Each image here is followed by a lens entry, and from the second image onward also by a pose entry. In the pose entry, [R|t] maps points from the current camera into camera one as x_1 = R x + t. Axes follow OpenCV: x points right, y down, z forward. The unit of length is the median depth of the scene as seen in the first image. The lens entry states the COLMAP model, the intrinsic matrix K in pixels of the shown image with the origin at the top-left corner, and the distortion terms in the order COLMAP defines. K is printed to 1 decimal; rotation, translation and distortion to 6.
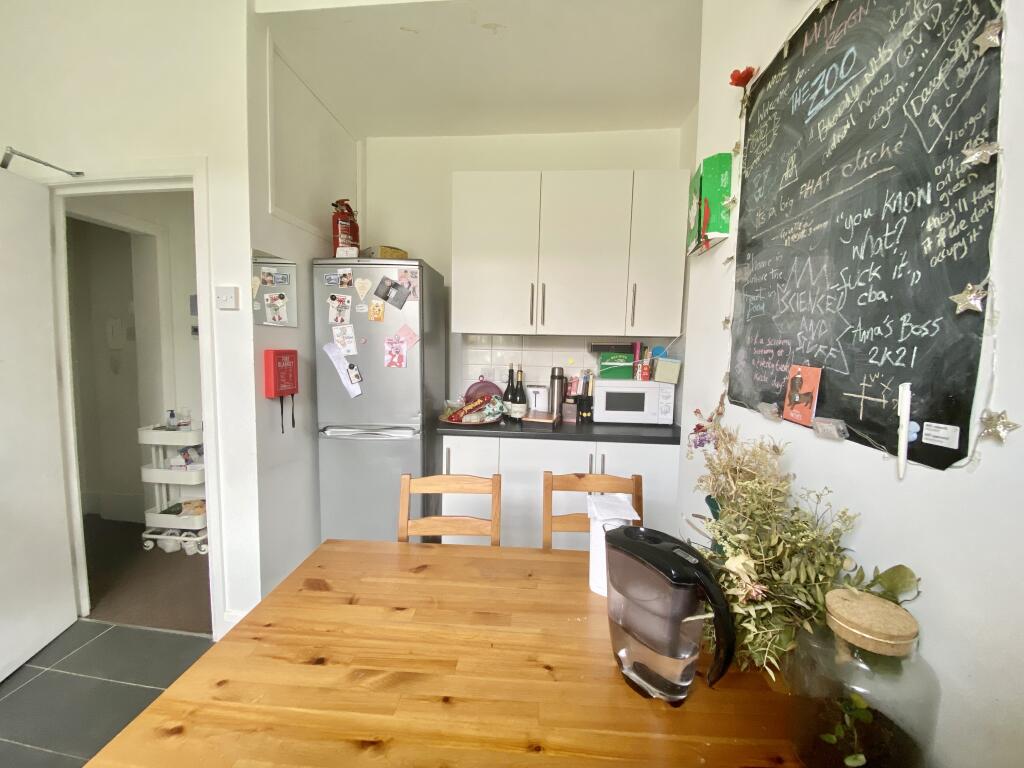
lens RADIAL K [[413.6, 0, 512.0], [0, 413.6, 384.0], [0, 0, 1]] dist [0.001111, -0.013098]
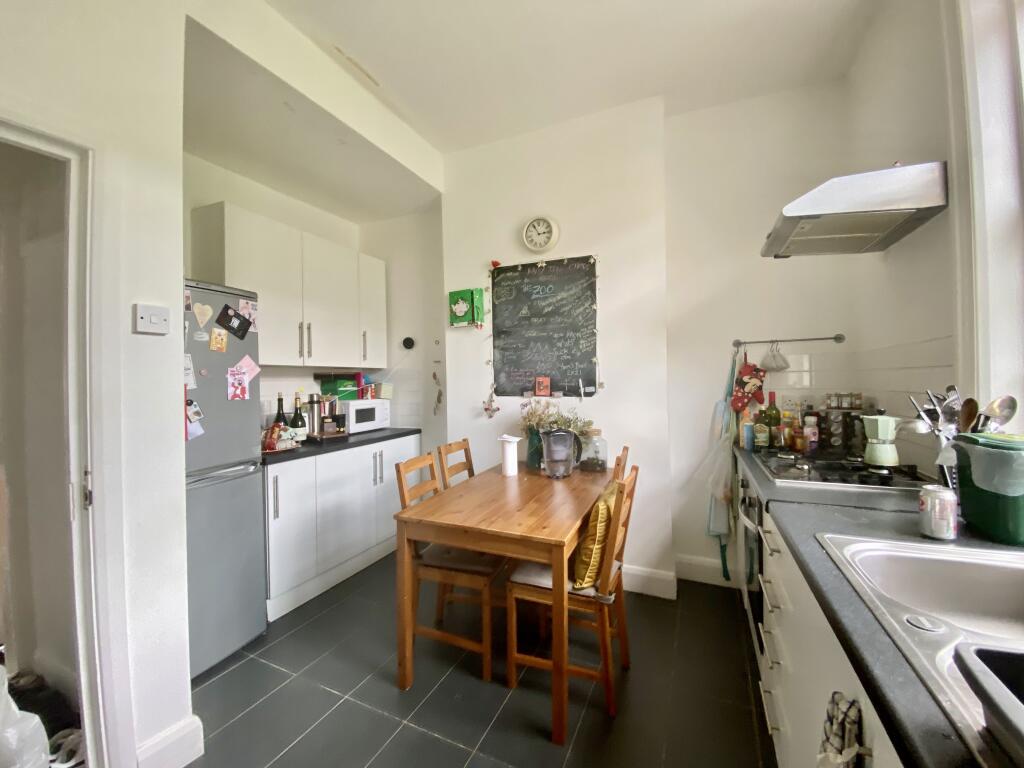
lens RADIAL K [[419.3, 0, 512.0], [0, 419.3, 384.0], [0, 0, 1]] dist [0.109575, -0.051494]
pose [[0.332033, -0.035721, 0.942591, -2.505263], [0.109447, 0.993992, -0.000885, -0.016464], [-0.936897, 0.103457, 0.333948, 0.168924]]
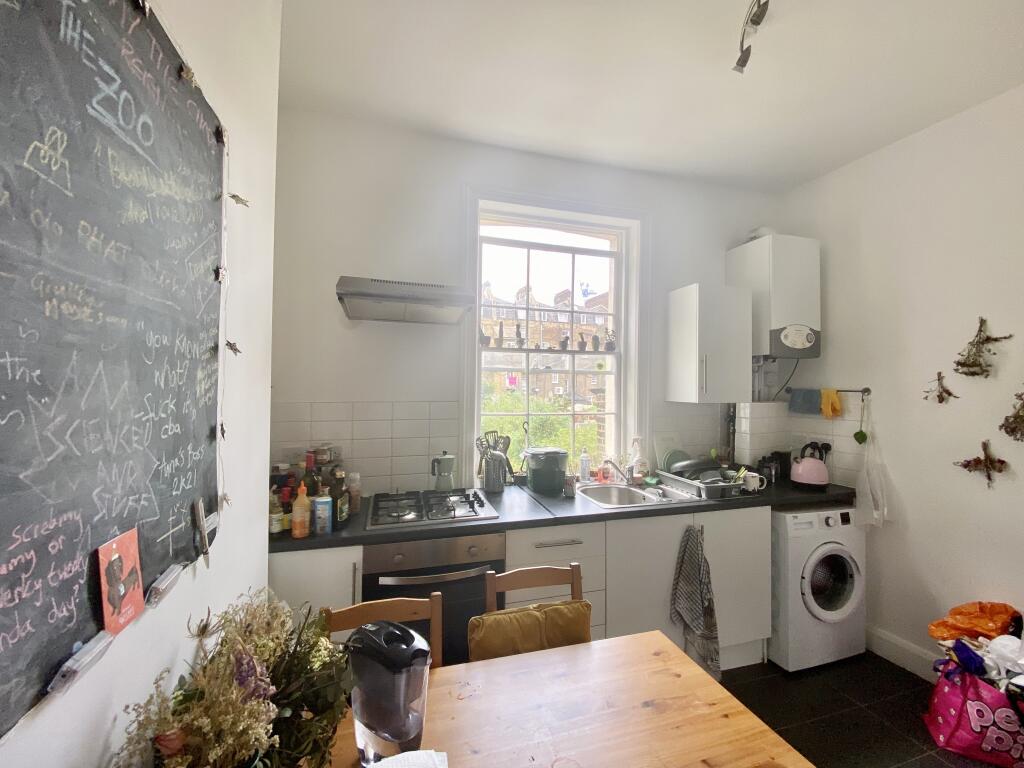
lens RADIAL K [[419.3, 0, 512.0], [0, 419.3, 384.0], [0, 0, 1]] dist [0.109575, -0.051494]
pose [[-0.937704, -0.025110, -0.346528, 0.409945], [-0.055568, 0.995385, 0.078238, -0.381163], [0.342964, 0.092620, -0.934771, 1.916844]]
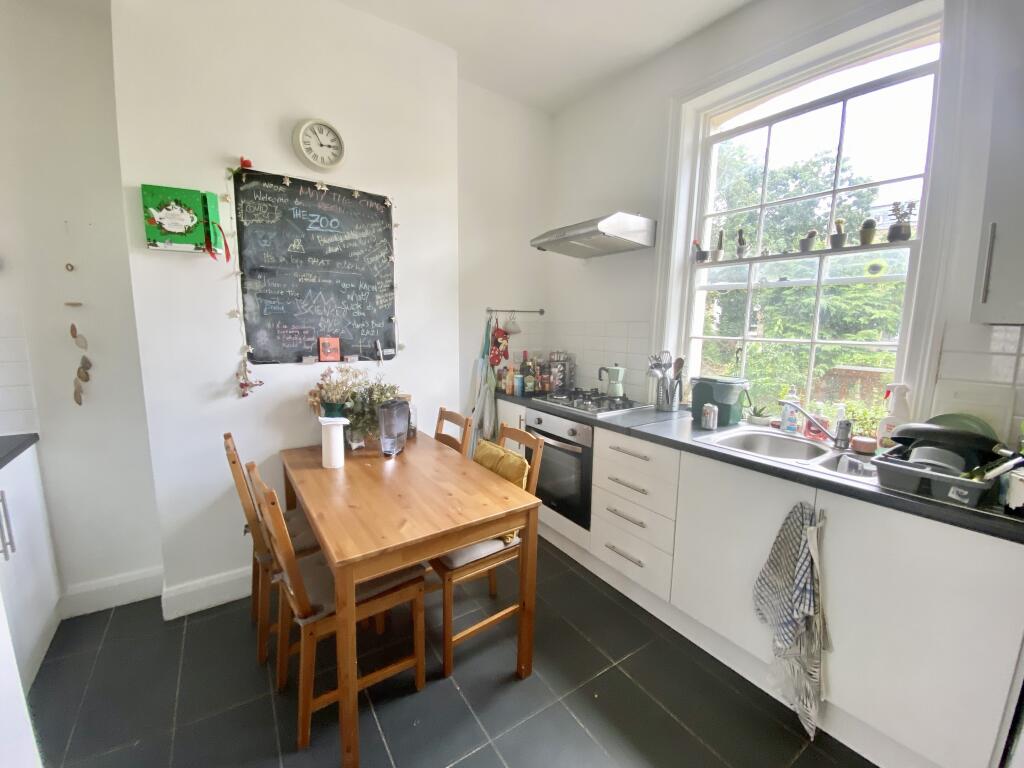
lens RADIAL K [[417.8, 0, 512.0], [0, 417.8, 384.0], [0, 0, 1]] dist [0.045615, -0.029721]
pose [[-0.622163, -0.138343, 0.770568, -2.057972], [0.047286, 0.975826, 0.213373, -0.272477], [-0.781459, 0.169189, -0.600581, 1.799765]]
